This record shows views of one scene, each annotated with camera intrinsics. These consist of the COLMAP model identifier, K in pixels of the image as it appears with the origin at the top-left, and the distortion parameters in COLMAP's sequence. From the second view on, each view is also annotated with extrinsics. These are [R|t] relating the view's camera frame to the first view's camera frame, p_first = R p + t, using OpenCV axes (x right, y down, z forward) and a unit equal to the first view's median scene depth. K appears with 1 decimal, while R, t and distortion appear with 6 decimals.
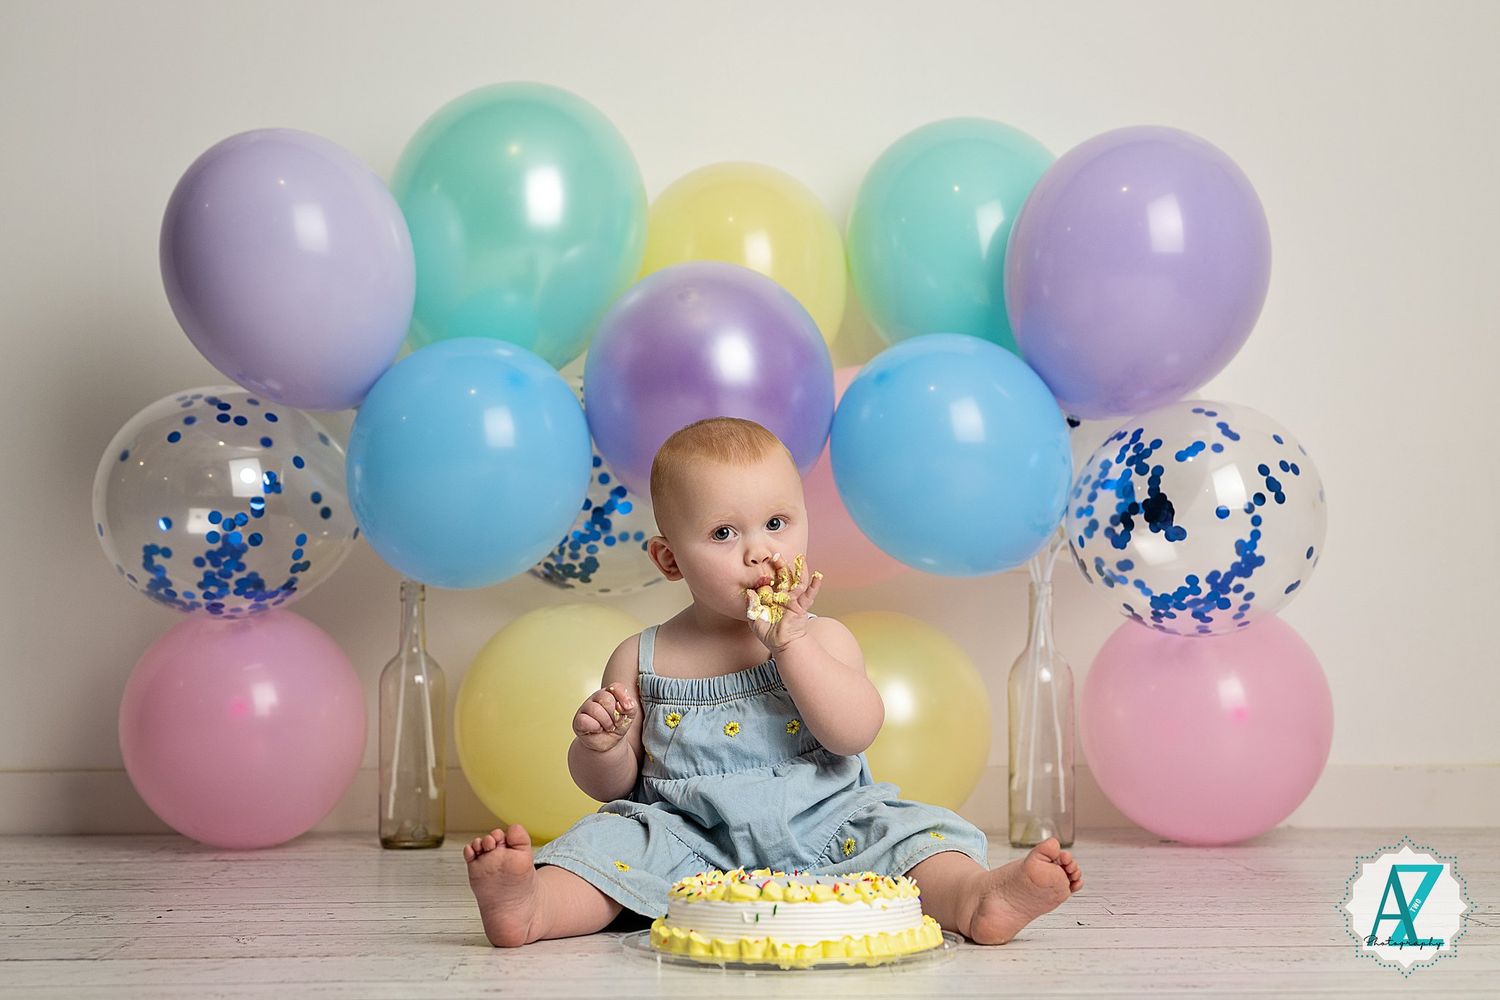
lens RADIAL K [[2520.1, 0, 799.2], [0, 2520.1, 496.2], [0, 0, 1]] dist [0.022328, -0.047612]
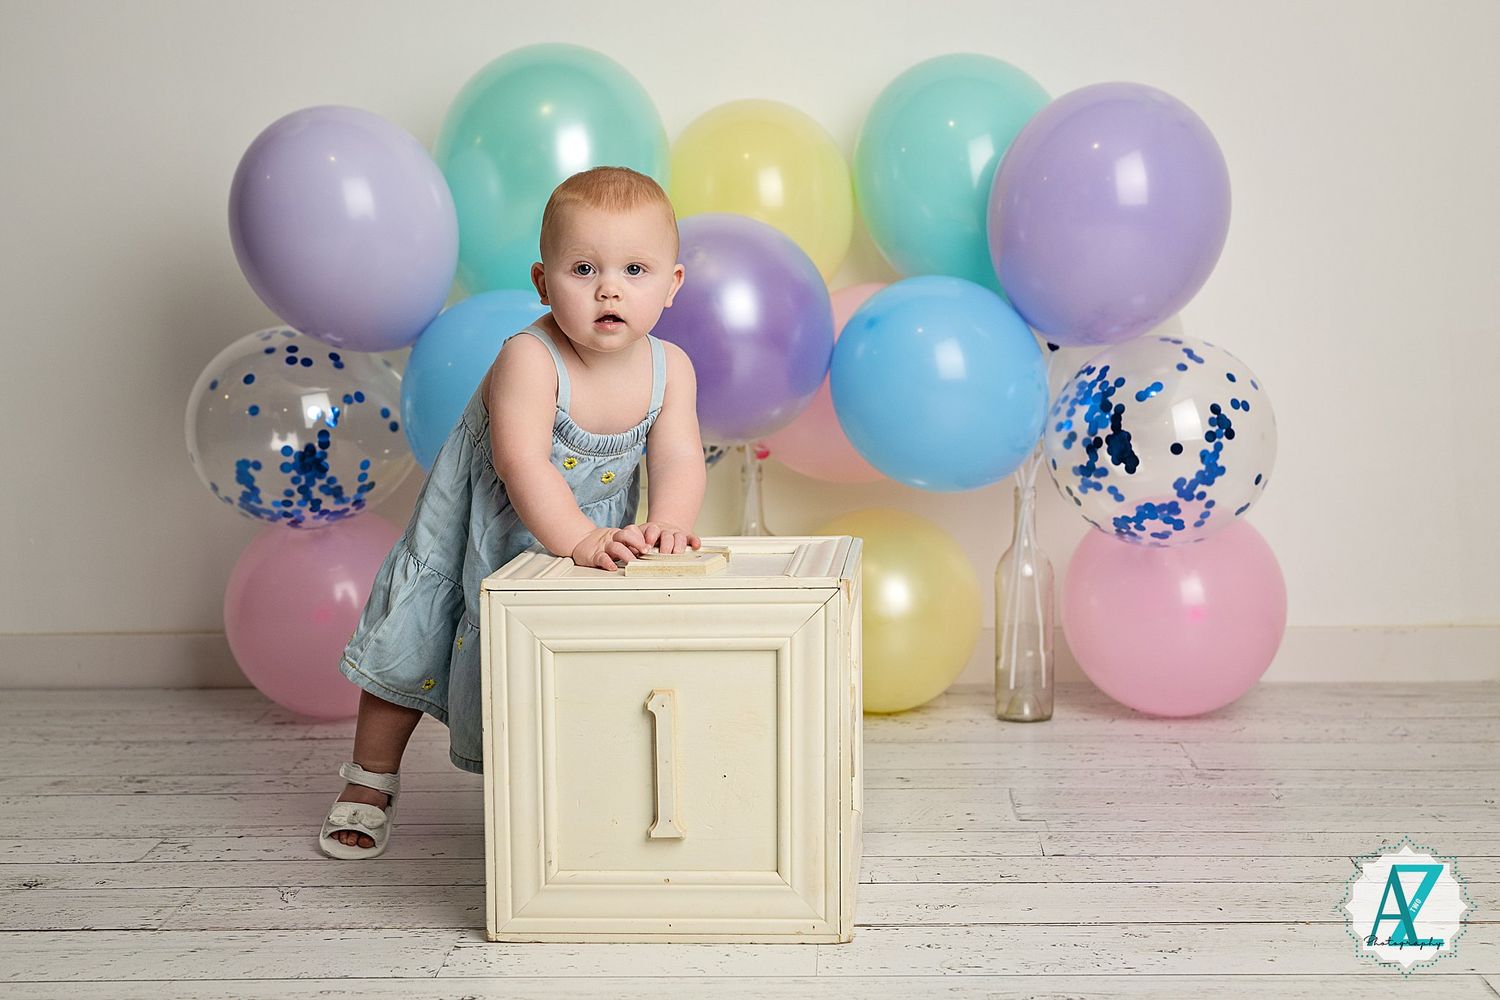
lens RADIAL K [[2265.5, 0, 769.1], [0, 2265.5, 506.3], [0, 0, 1]] dist [0.012152, 0.020612]
pose [[0.997523, -0.001945, -0.070316, 0.054791], [0.012112, 0.989436, 0.144462, -0.106922], [0.069292, -0.144956, 0.987009, -0.002005]]
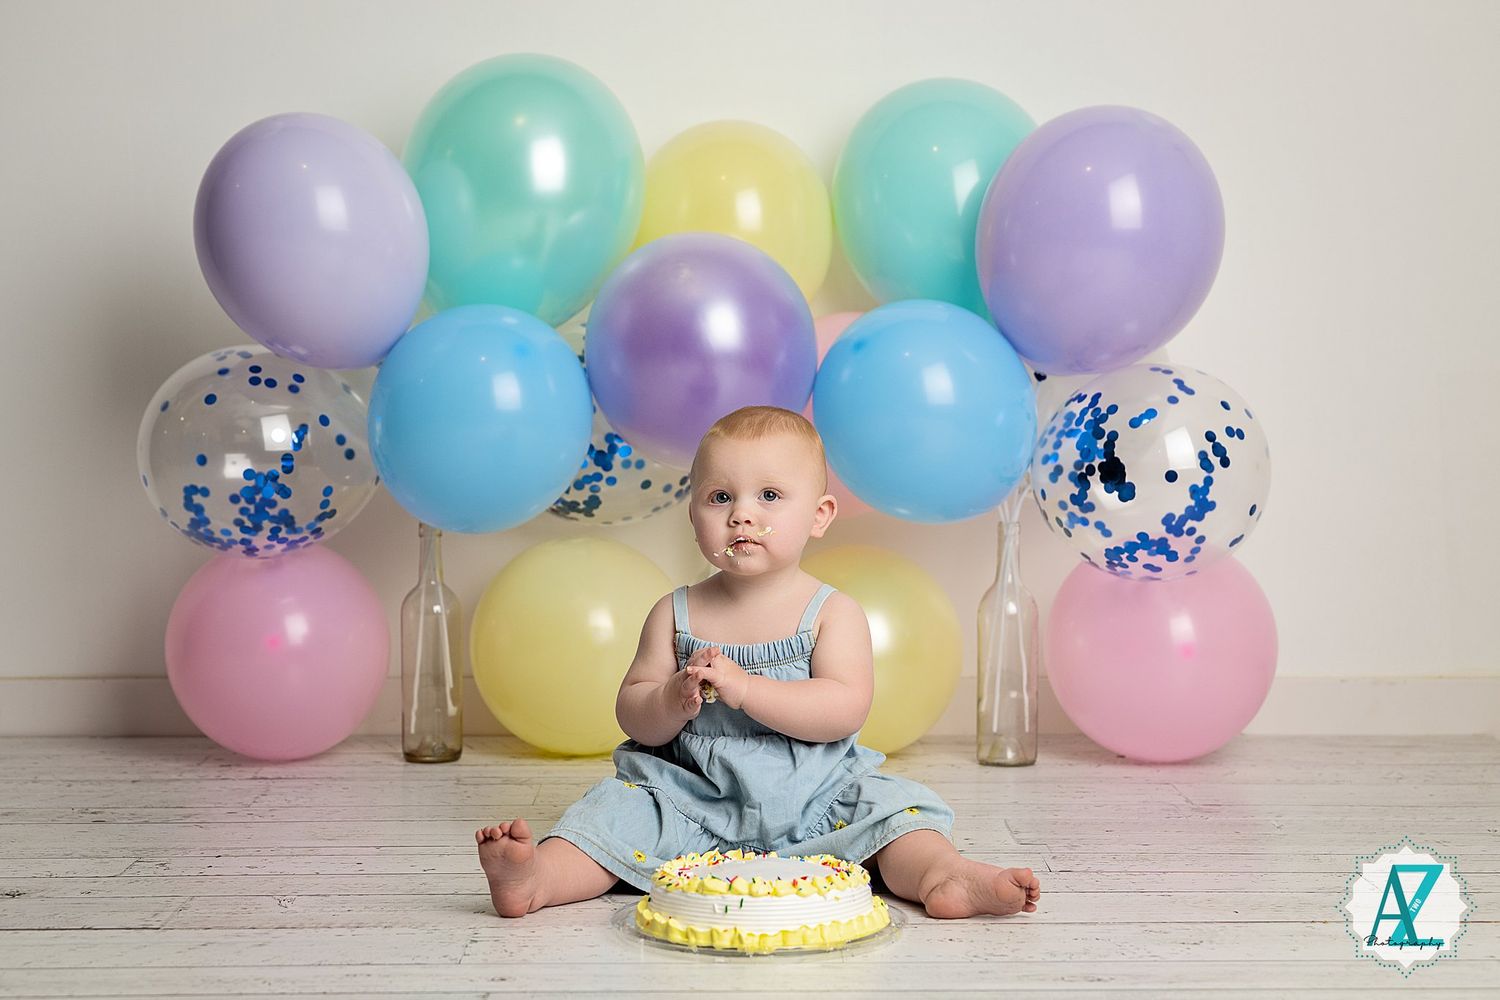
lens RADIAL K [[2537.1, 0, 759.4], [0, 2537.1, 505.9], [0, 0, 1]] dist [0.017601, -0.008456]
pose [[0.999669, 0.004298, -0.025352, 0.016871], [-0.001810, 0.995250, 0.097337, -0.080819], [0.025650, -0.097259, 0.994929, -0.087919]]
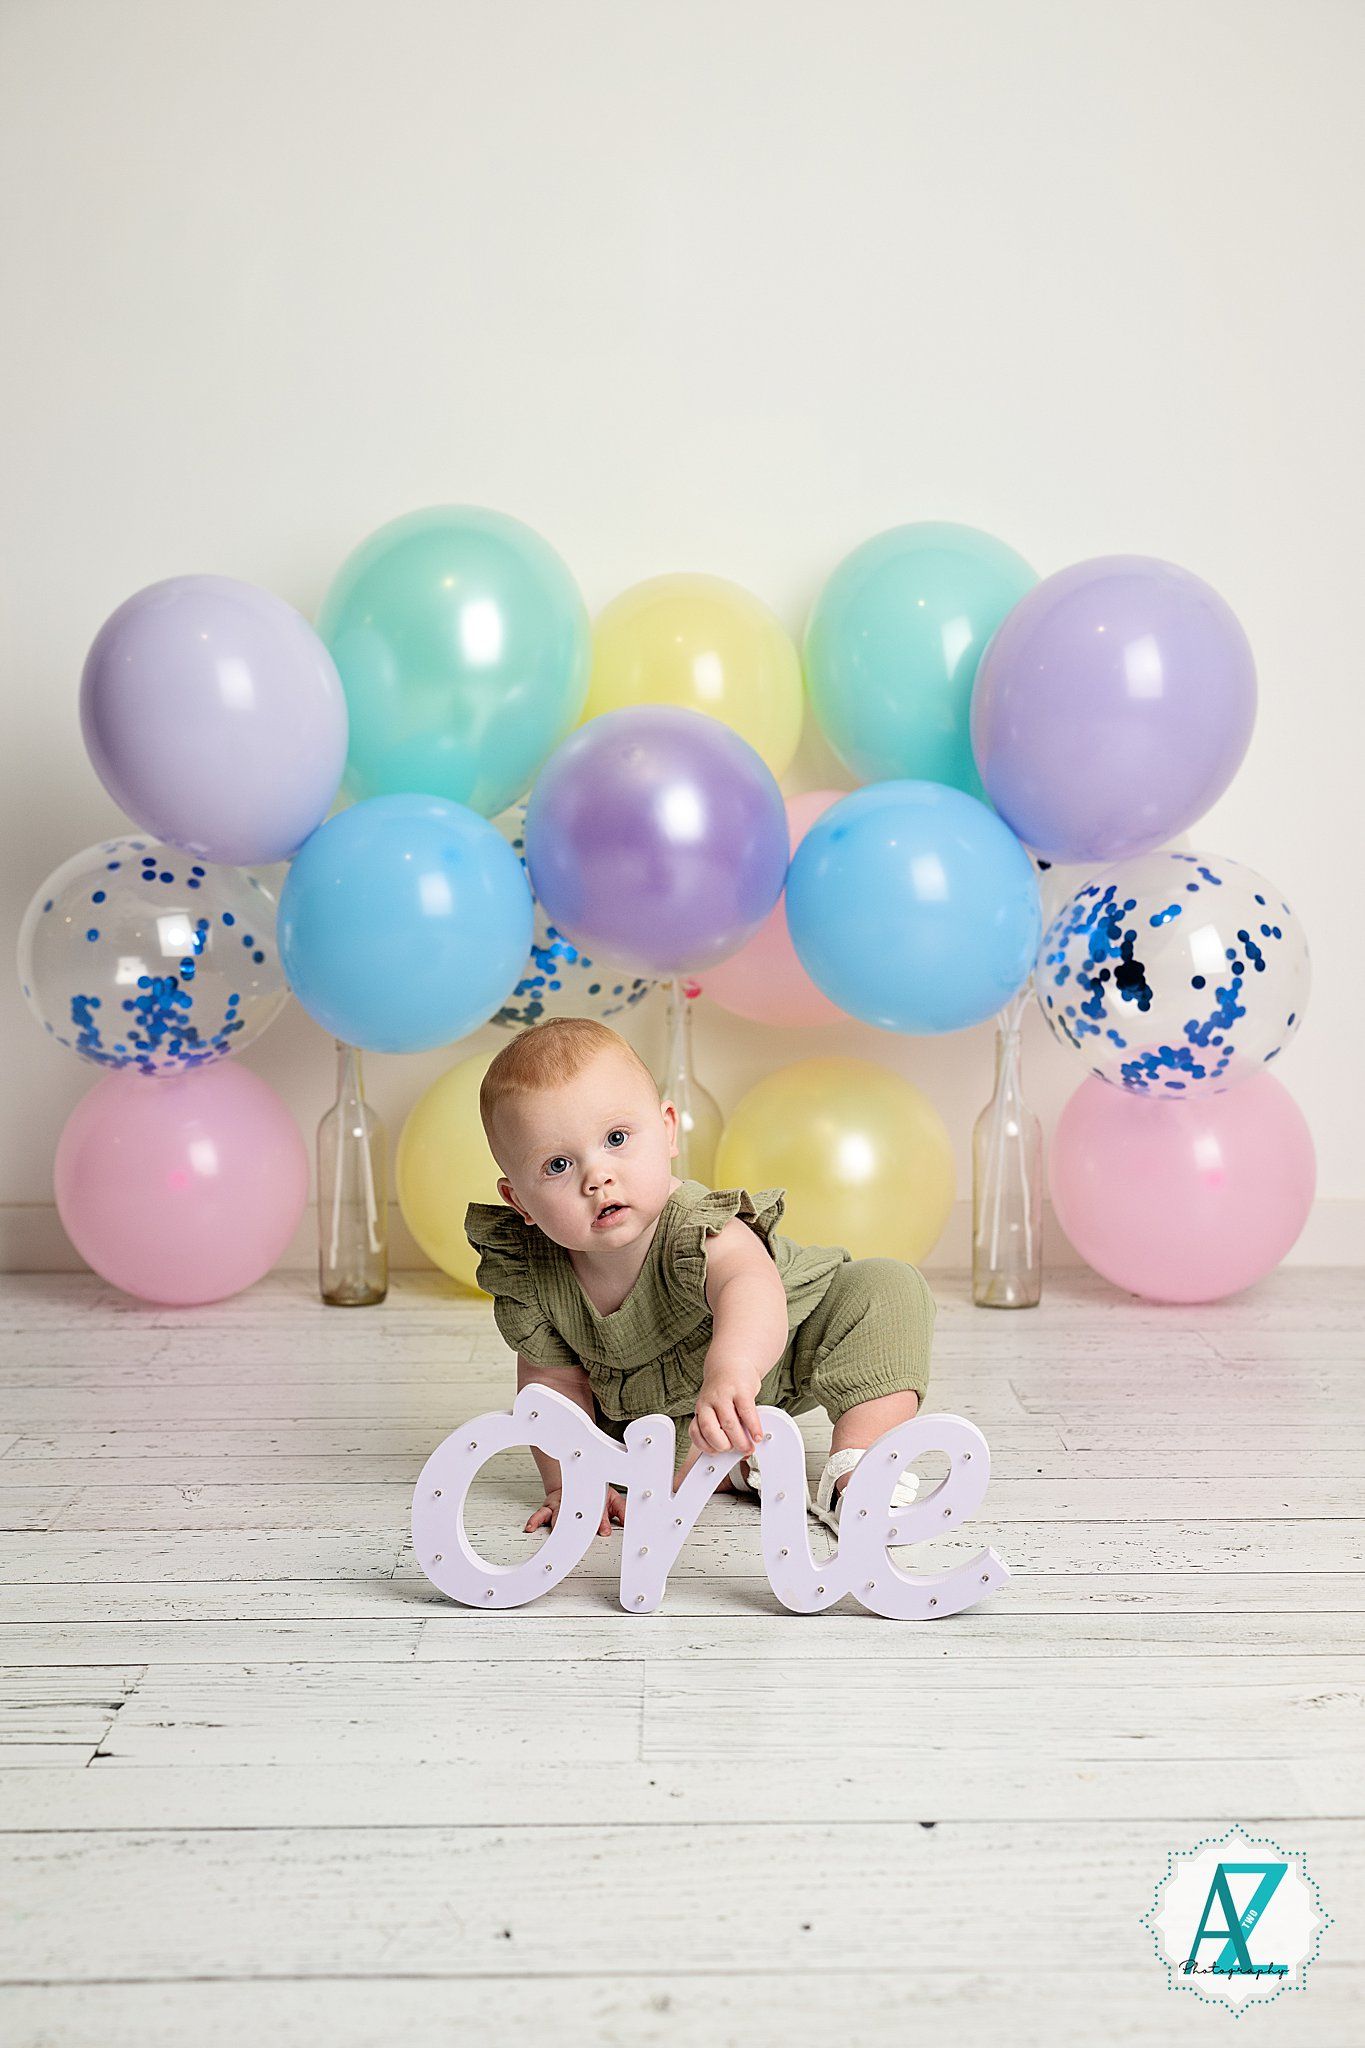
lens RADIAL K [[2788.5, 0, 661.4], [0, 2788.5, 1022.9], [0, 0, 1]] dist [0.009376, -0.010848]
pose [[0.999165, -0.000263, -0.040866, 0.008495], [0.005201, 0.992667, 0.120767, -0.098743], [0.040535, -0.120878, 0.991839, -0.046762]]
